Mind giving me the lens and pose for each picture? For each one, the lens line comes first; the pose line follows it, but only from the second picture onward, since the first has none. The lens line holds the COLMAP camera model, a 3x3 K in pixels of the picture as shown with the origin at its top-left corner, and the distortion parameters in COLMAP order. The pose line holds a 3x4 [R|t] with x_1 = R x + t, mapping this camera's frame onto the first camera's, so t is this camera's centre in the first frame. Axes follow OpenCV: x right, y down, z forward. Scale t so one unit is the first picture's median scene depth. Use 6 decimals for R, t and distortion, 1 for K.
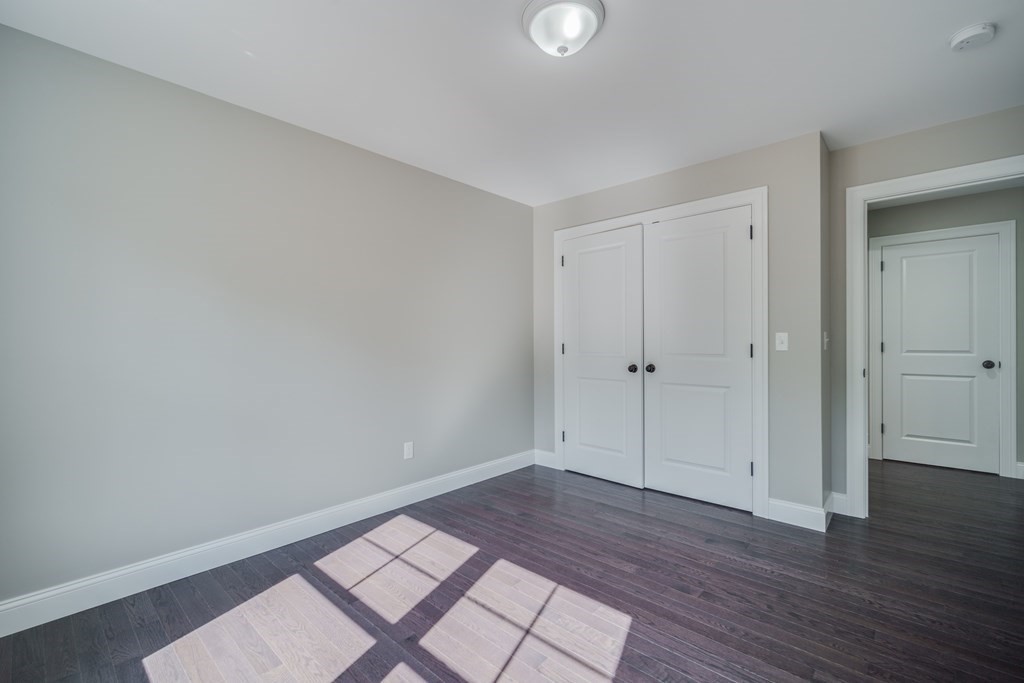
lens RADIAL K [[453.0, 0, 509.3], [0, 453.0, 338.2], [0, 0, 1]] dist [0.003394, -0.001457]
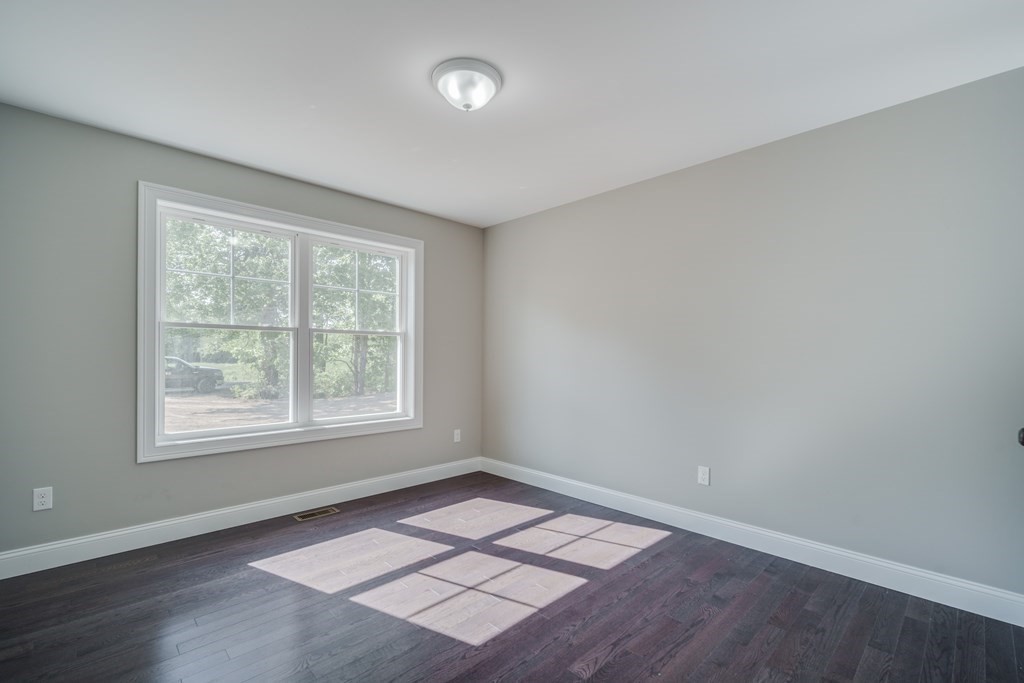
lens RADIAL K [[453.0, 0, 511.8], [0, 453.0, 347.5], [0, 0, 1]] dist [0.003394, -0.001457]
pose [[-0.065575, -0.009241, -0.997805, 0.908609], [-0.000399, 0.999957, -0.009235, -0.005093], [0.997848, -0.000208, -0.065576, 0.841471]]
